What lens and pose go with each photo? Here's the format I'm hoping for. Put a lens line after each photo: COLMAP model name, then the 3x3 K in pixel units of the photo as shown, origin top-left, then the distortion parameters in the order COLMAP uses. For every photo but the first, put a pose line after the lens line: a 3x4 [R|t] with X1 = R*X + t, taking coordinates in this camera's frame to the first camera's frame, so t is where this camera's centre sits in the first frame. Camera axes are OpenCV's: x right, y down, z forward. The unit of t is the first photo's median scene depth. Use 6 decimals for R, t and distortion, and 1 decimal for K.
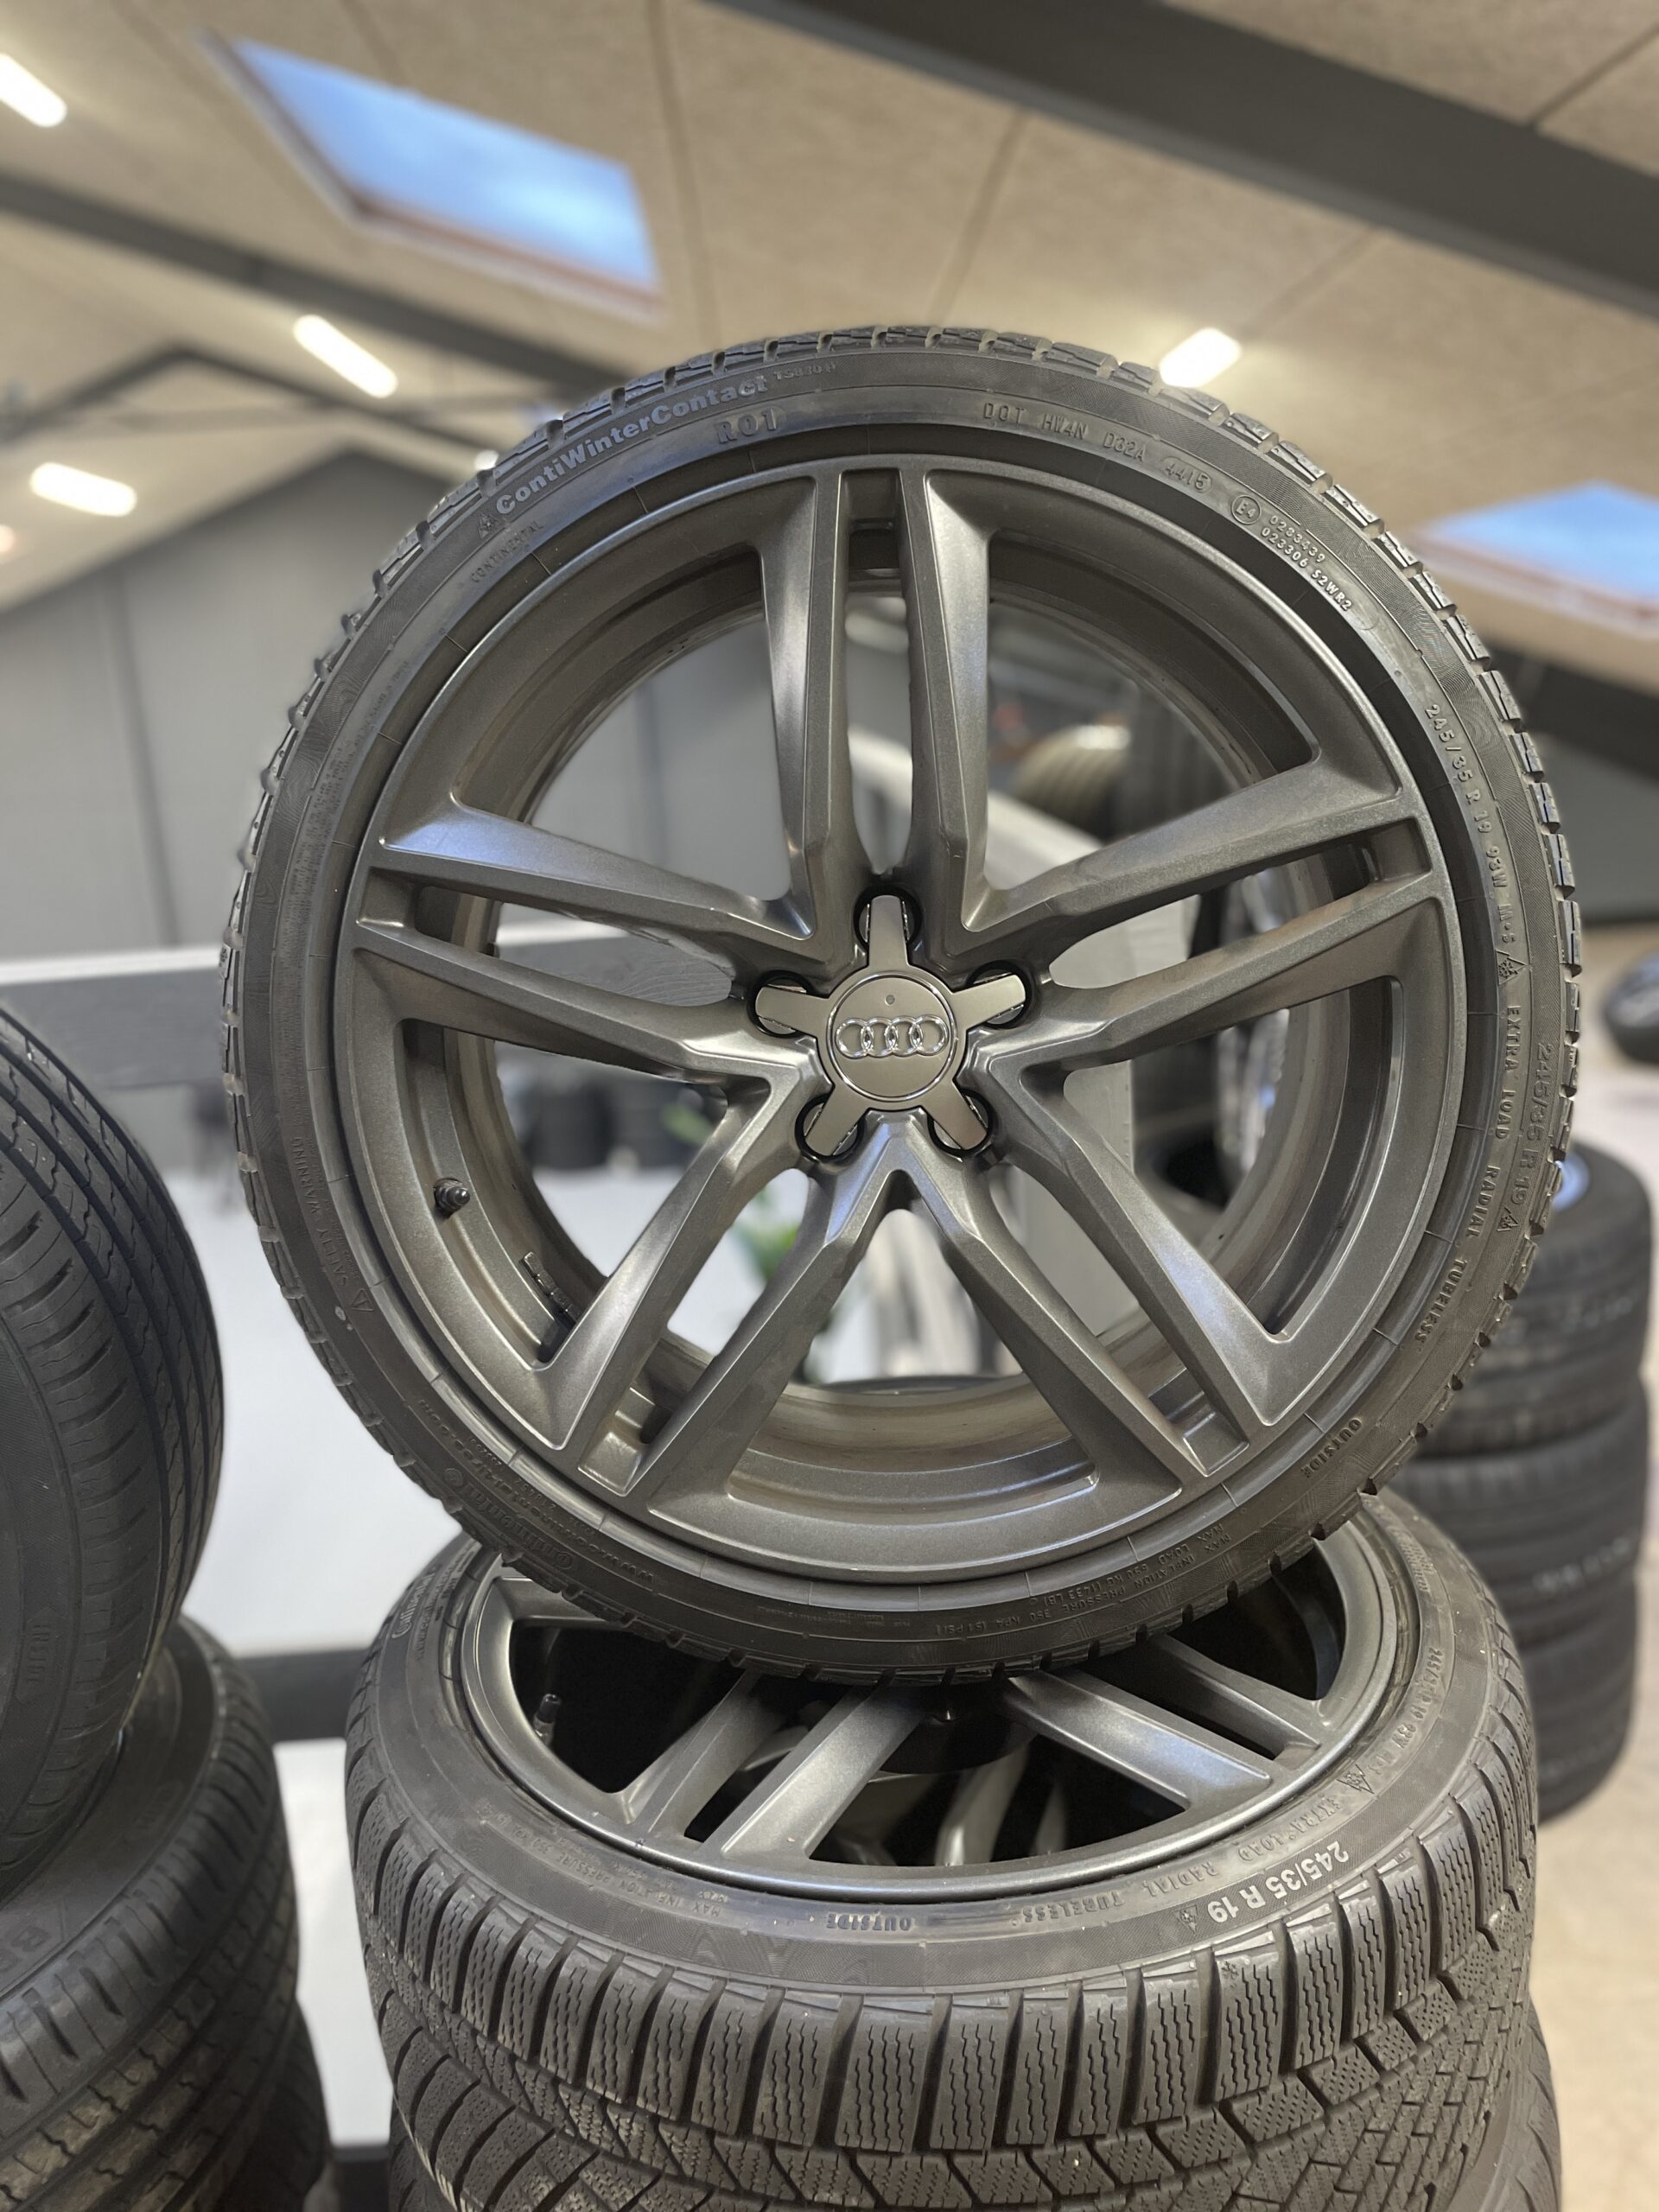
lens RADIAL K [[1697.1, 0, 817.4], [0, 1697.1, 1097.9], [0, 0, 1]] dist [0.076252, -0.102109]
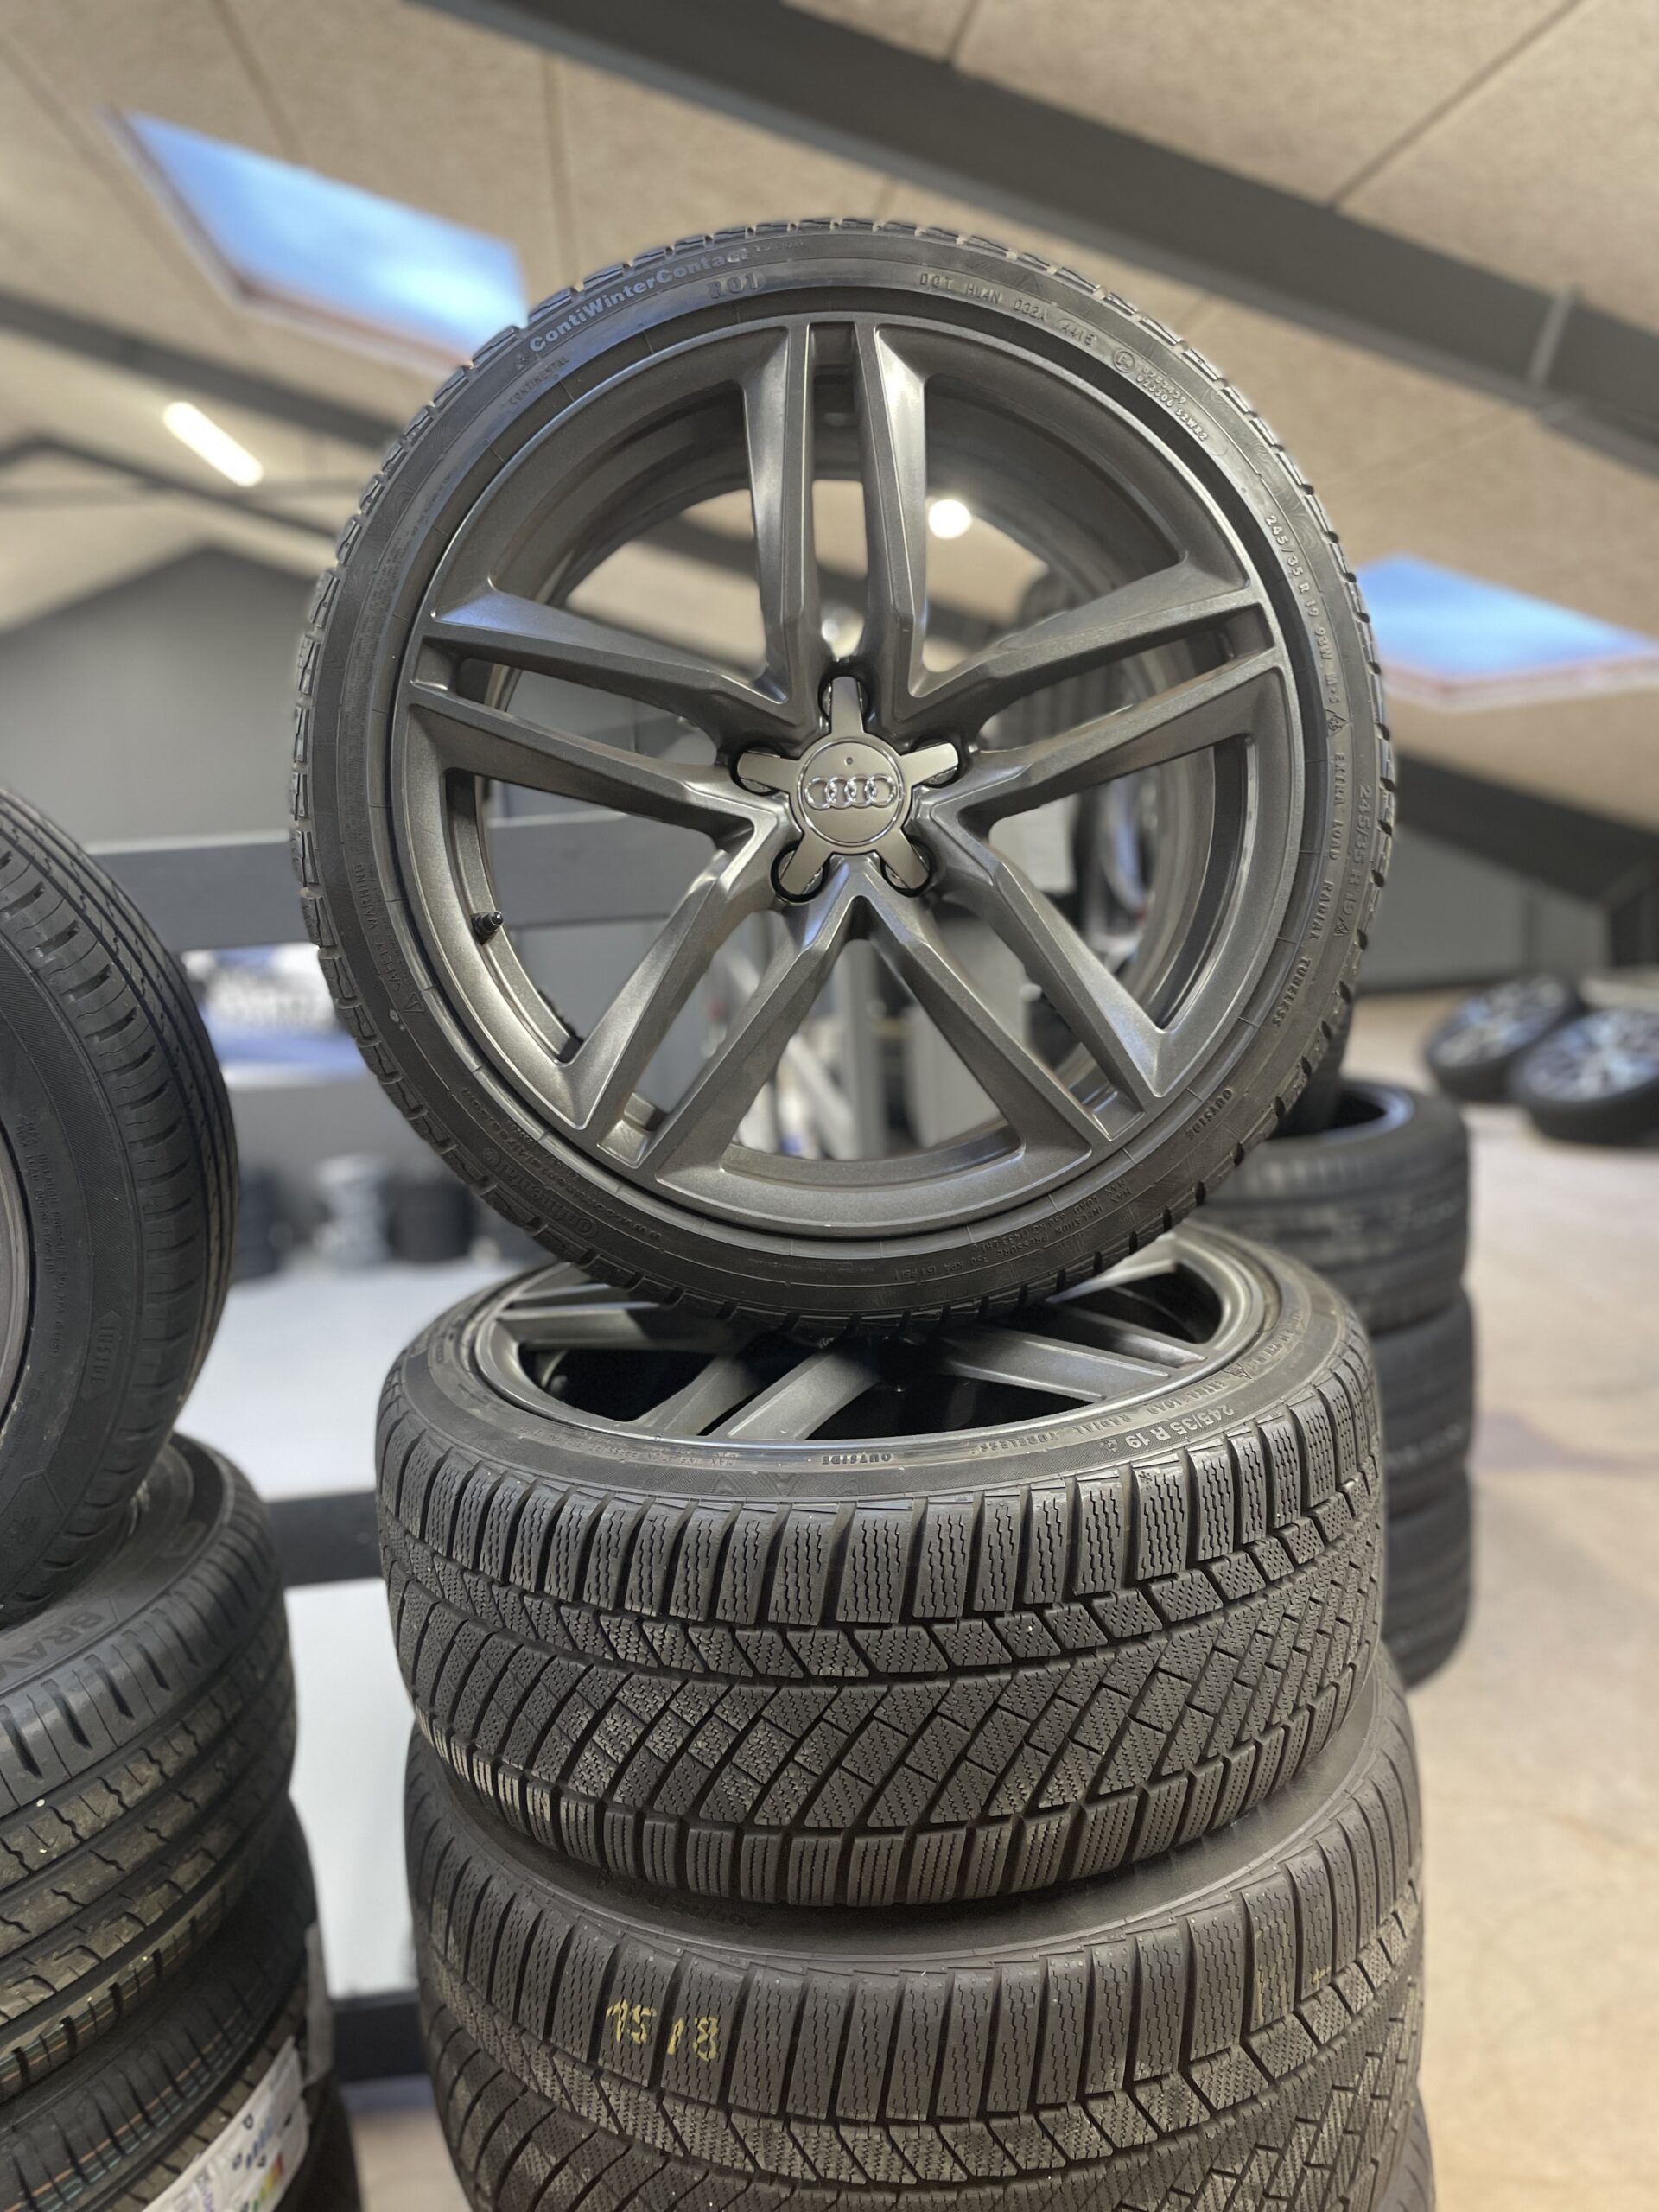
lens RADIAL K [[1696.4, 0, 828.7], [0, 1696.4, 1093.7], [0, 0, 1]] dist [0.089669, -0.129239]
pose [[0.995744, -0.011138, 0.091485, -0.092172], [0.017299, 0.997614, -0.066833, 0.279855], [-0.090522, 0.068132, 0.993561, -0.215327]]
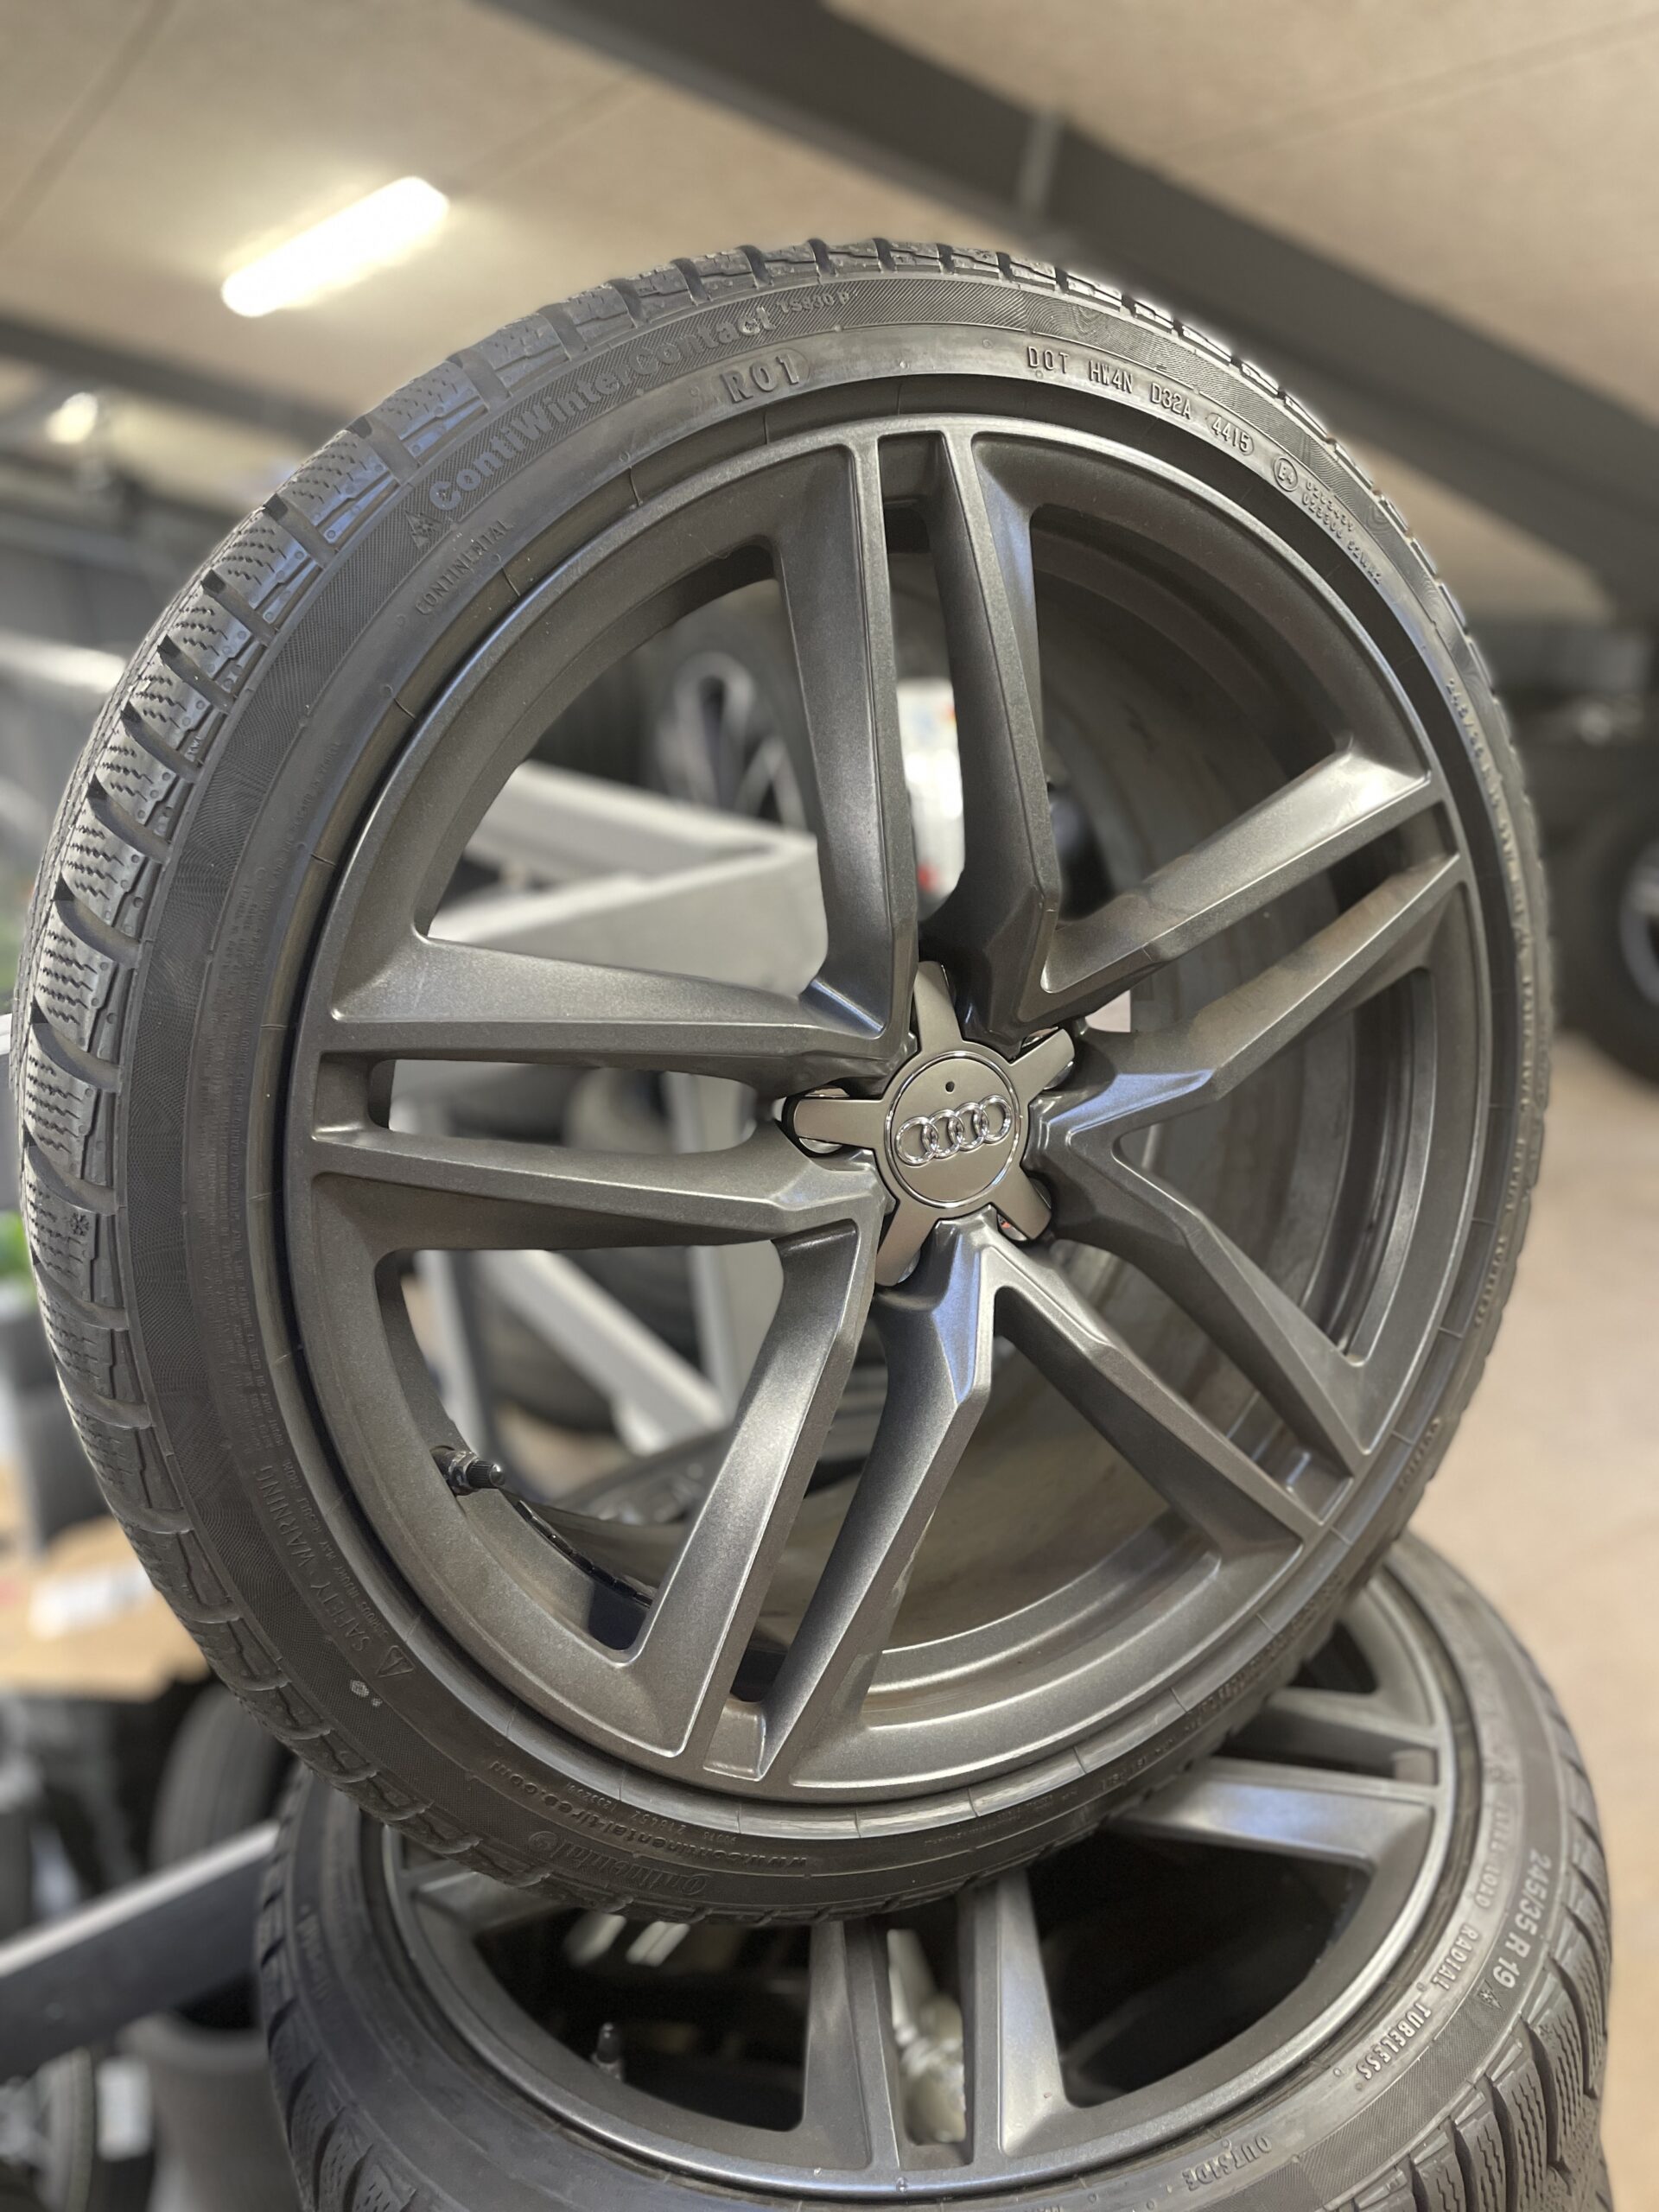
lens RADIAL K [[1696.4, 0, 828.7], [0, 1696.4, 1093.7], [0, 0, 1]] dist [0.089669, -0.129239]
pose [[0.866753, -0.195709, 0.458735, -0.407974], [0.160604, 0.980322, 0.114782, -0.167490], [-0.472172, -0.025813, 0.881128, 0.322446]]
